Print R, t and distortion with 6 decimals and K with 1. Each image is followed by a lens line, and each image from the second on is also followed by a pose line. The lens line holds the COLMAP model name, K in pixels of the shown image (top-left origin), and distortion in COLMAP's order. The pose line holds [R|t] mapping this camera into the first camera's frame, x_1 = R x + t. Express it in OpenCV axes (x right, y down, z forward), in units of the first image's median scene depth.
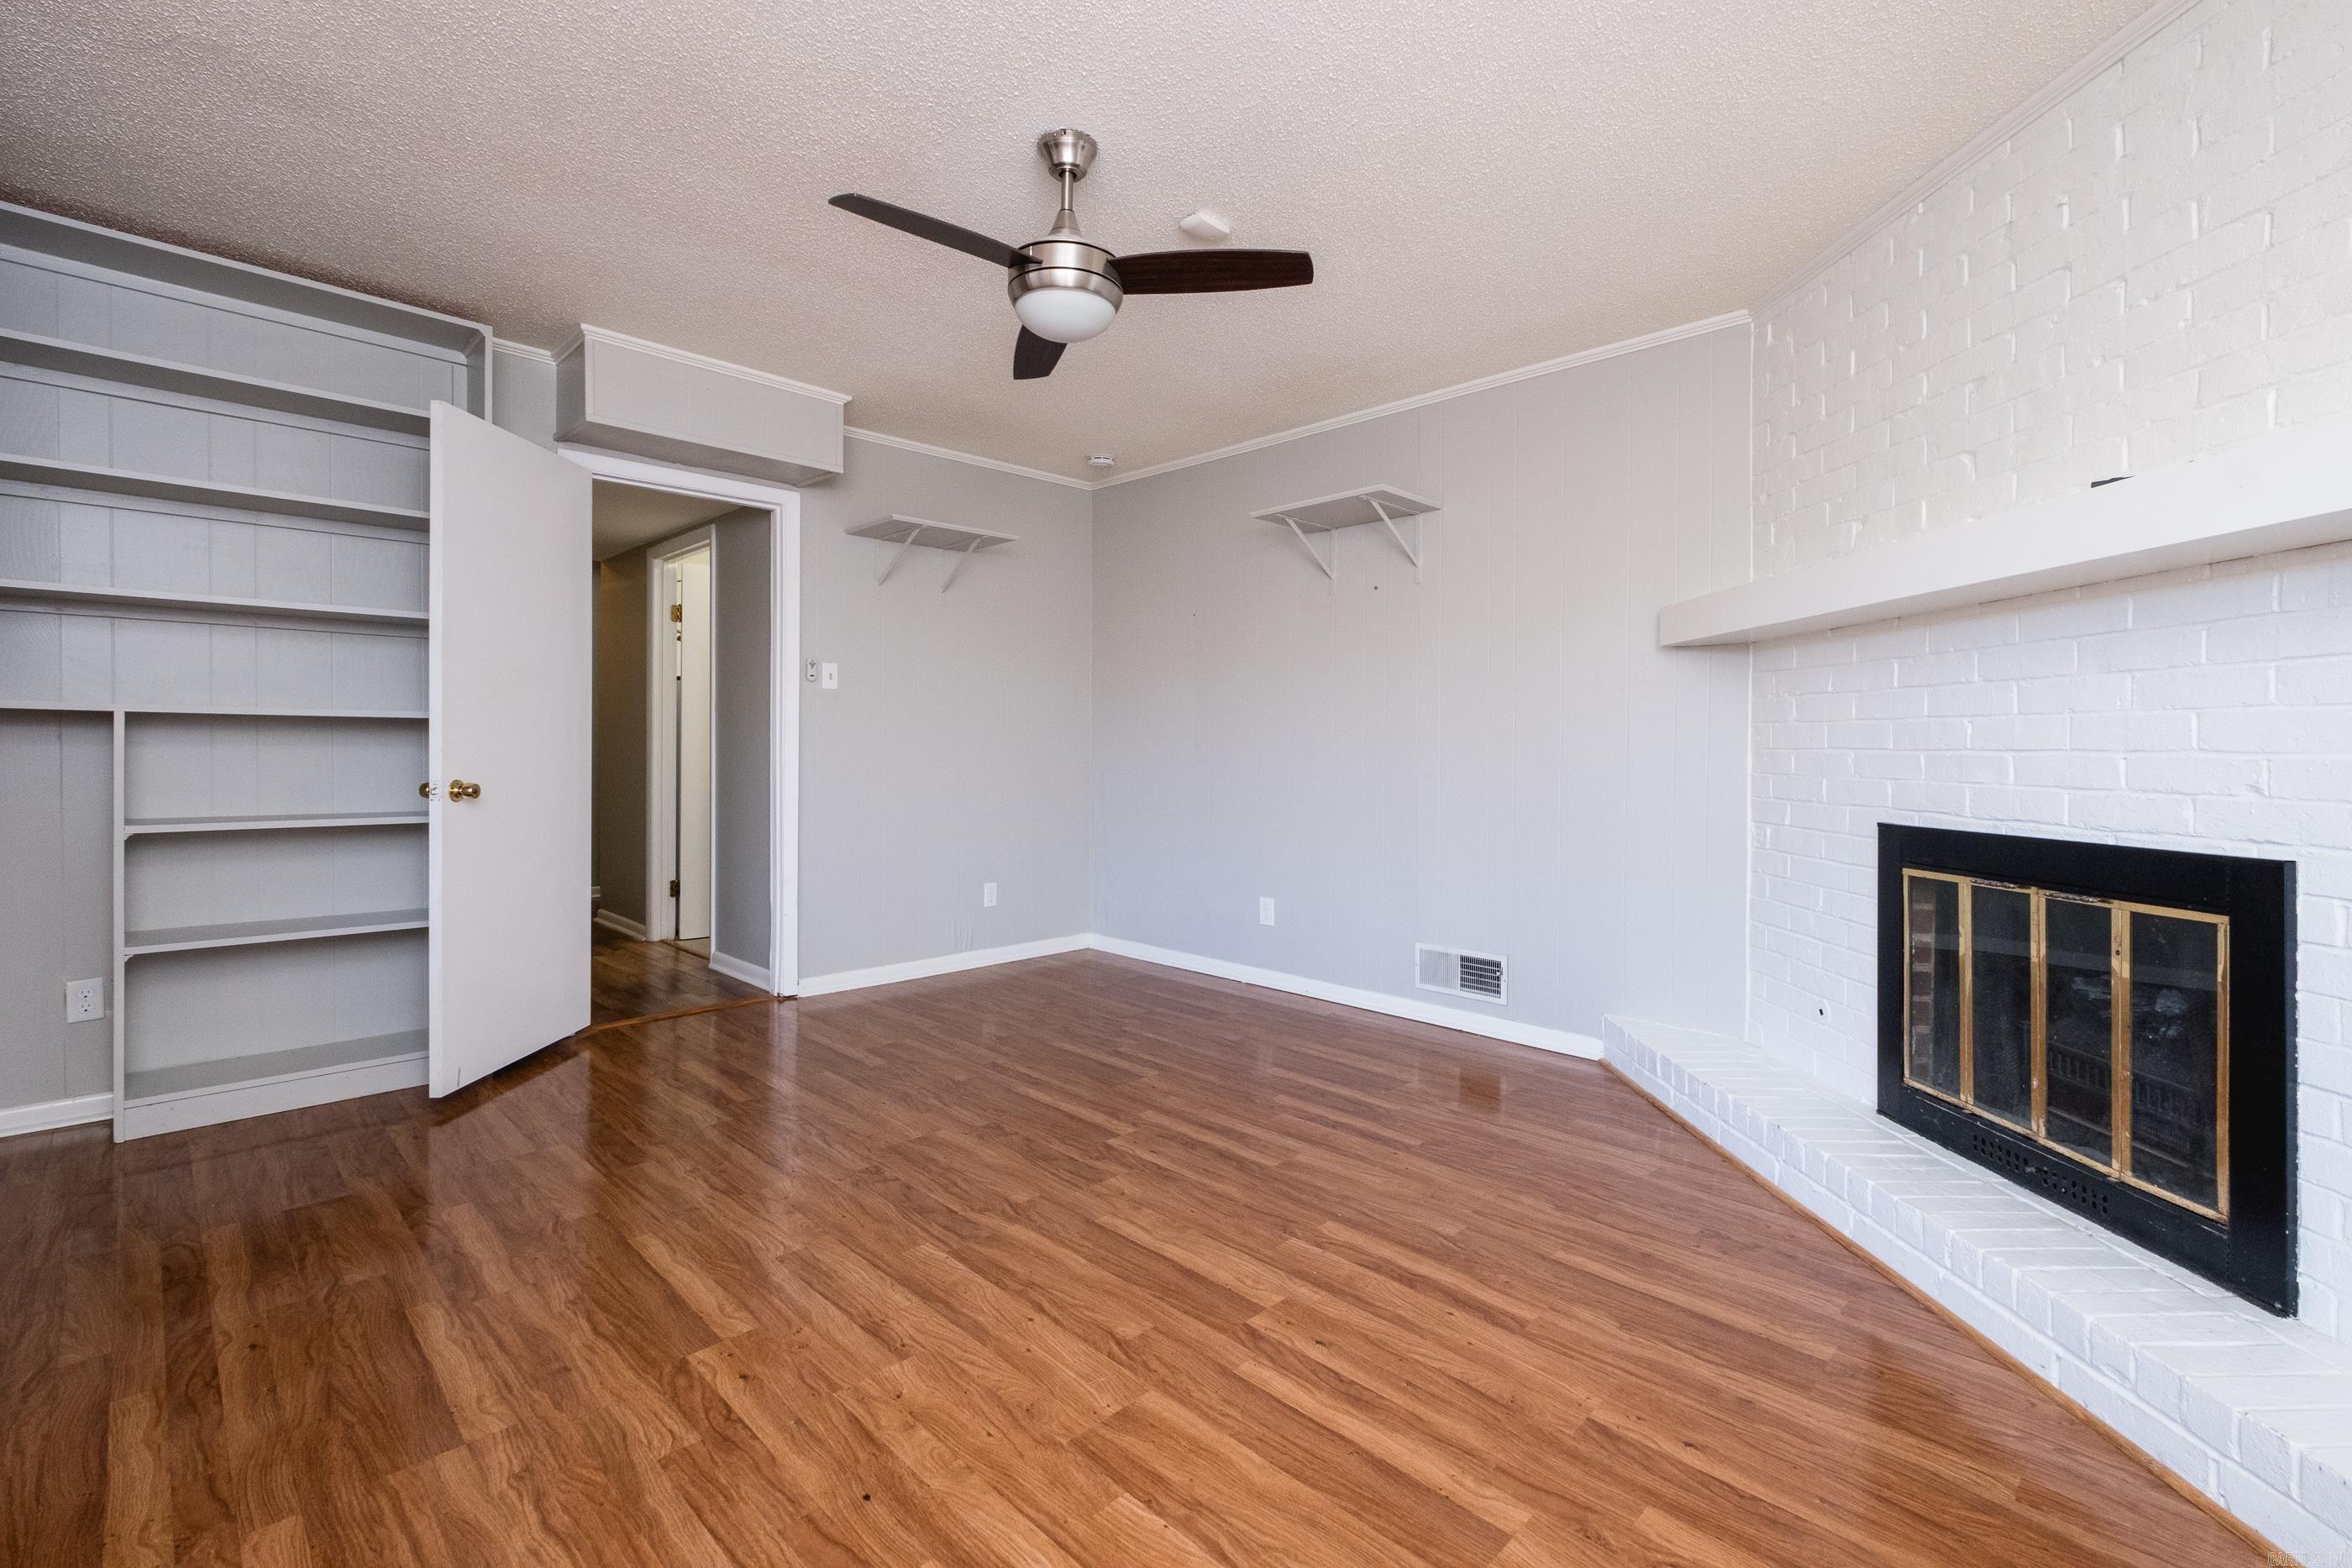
lens RADIAL K [[1034.7, 0, 1211.9], [0, 1034.7, 750.5], [0, 0, 1]] dist [0.011525, -0.006664]
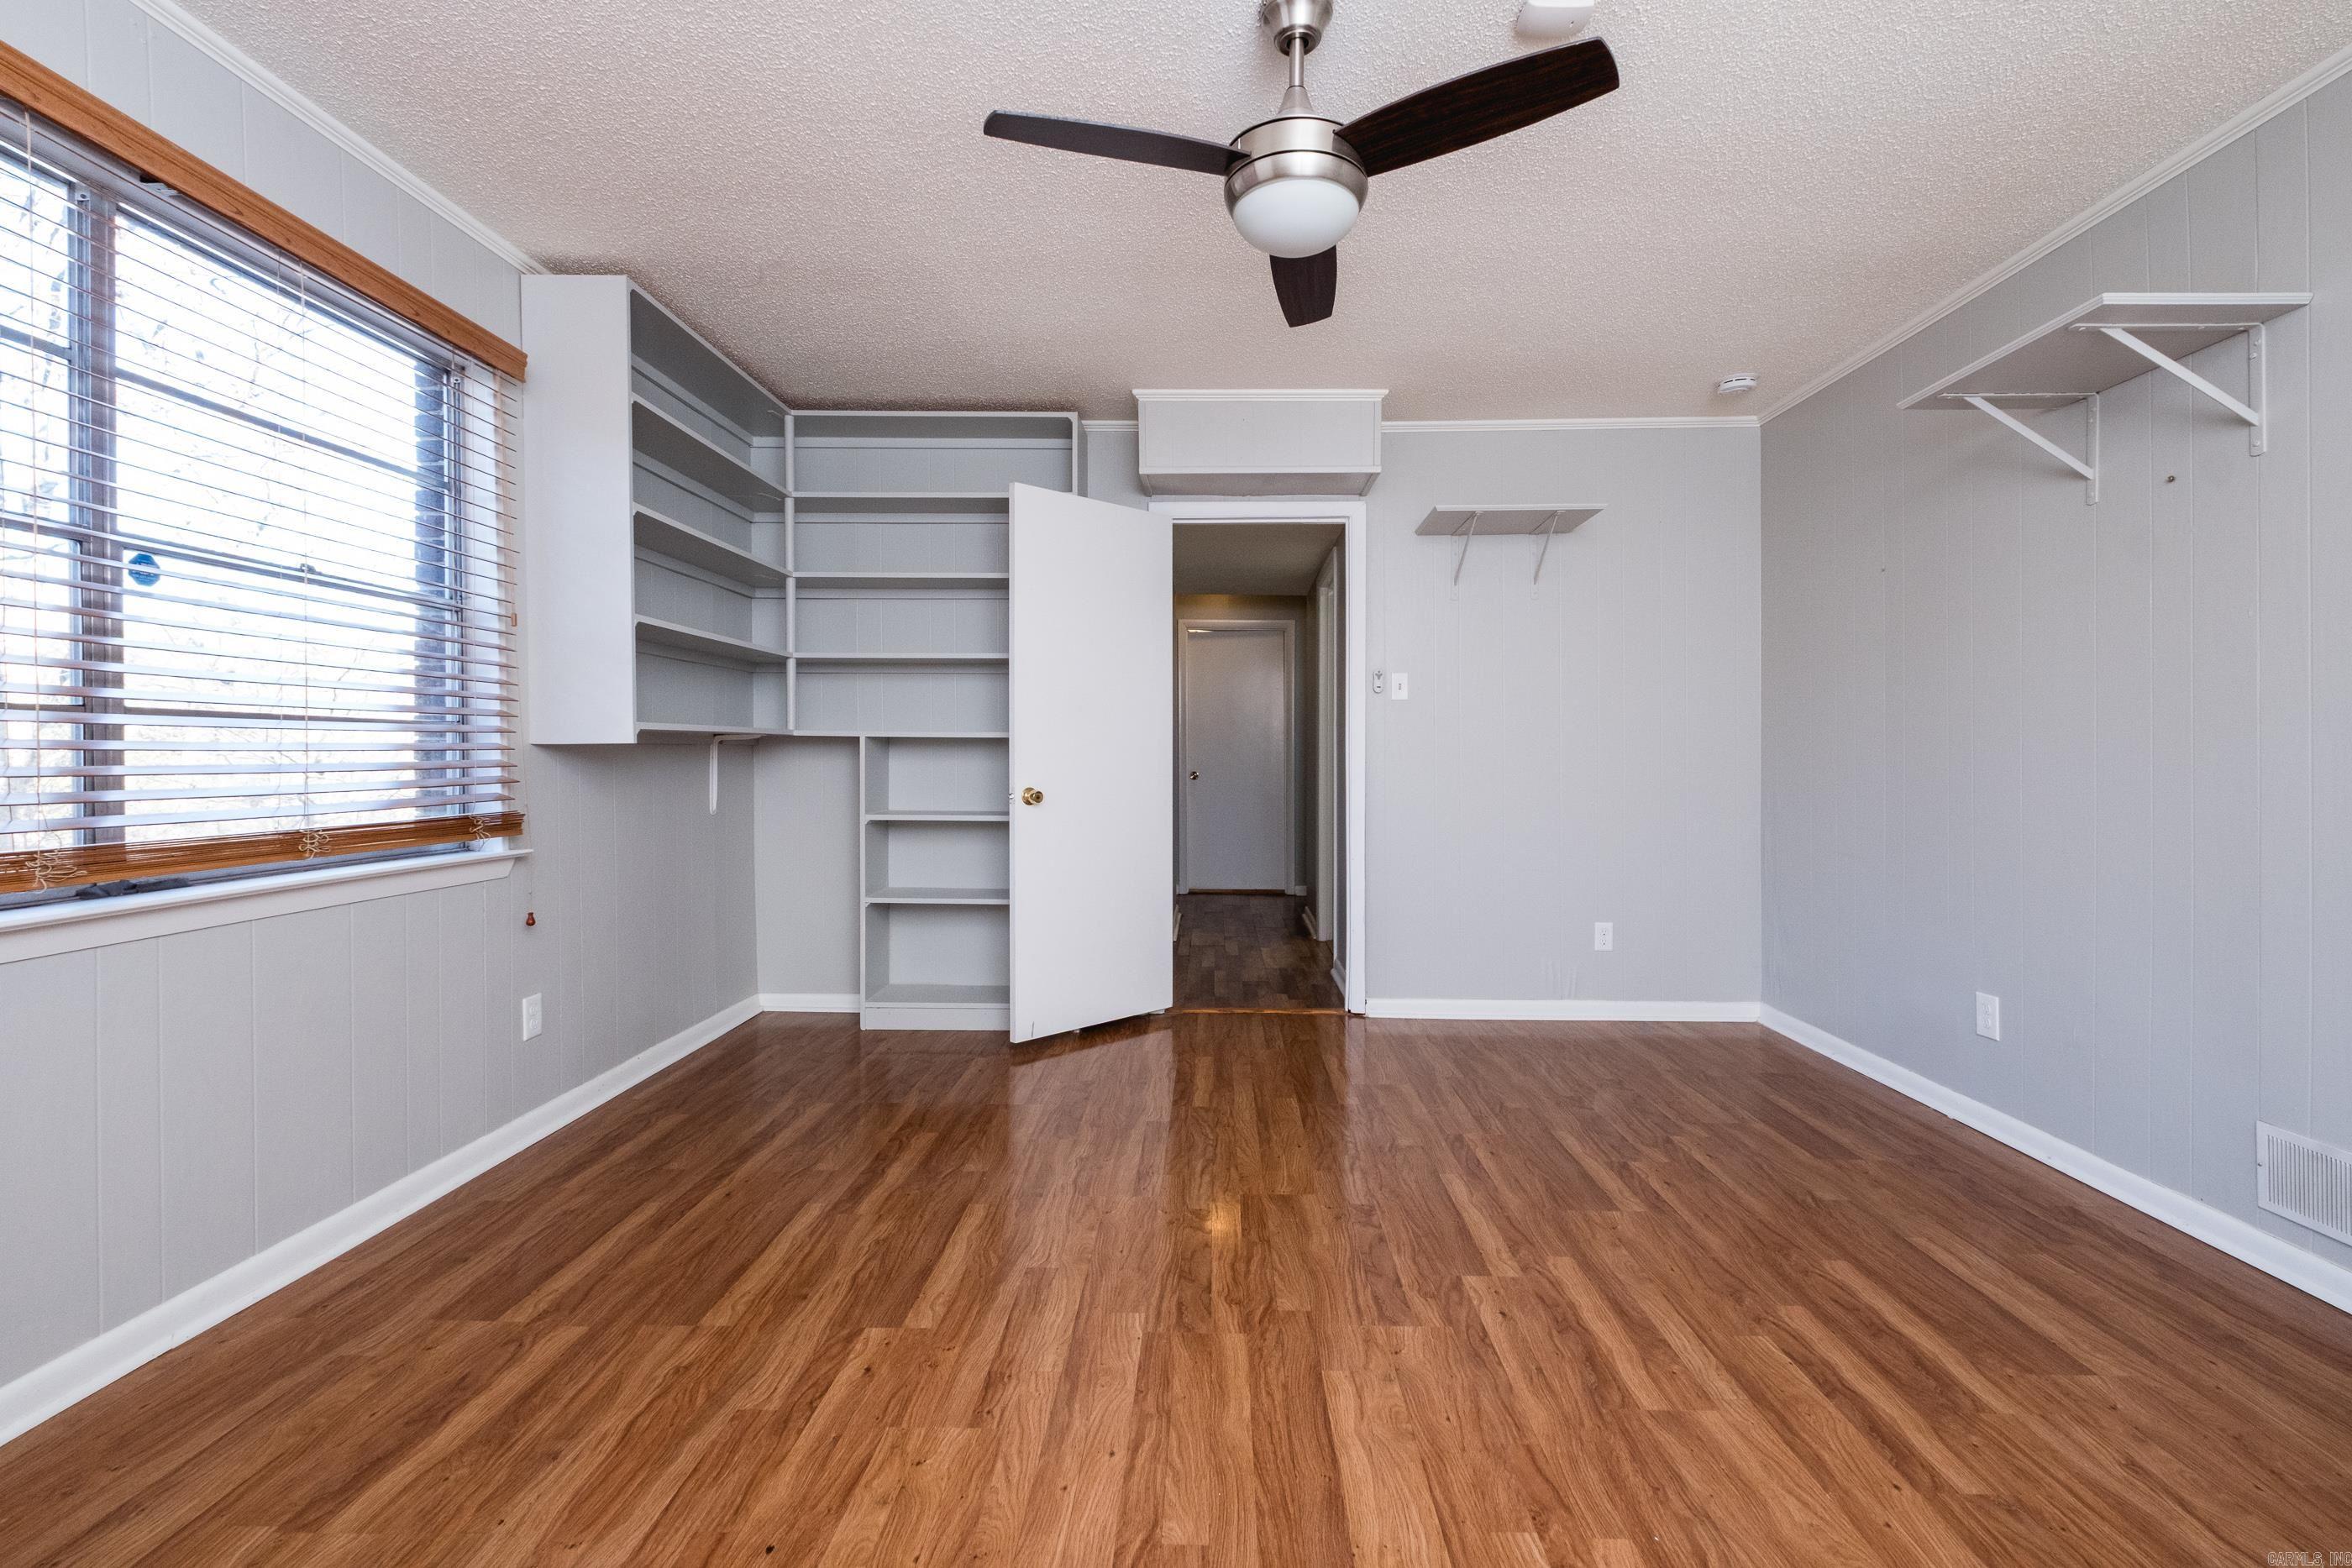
lens RADIAL K [[1034.7, 0, 1175.2], [0, 1034.7, 759.3], [0, 0, 1]] dist [0.011525, -0.006664]
pose [[0.673931, -0.002106, -0.738791, 0.307257], [-0.001949, 0.999987, -0.004628, 0.000424], [0.738791, 0.004558, 0.673919, 0.313027]]
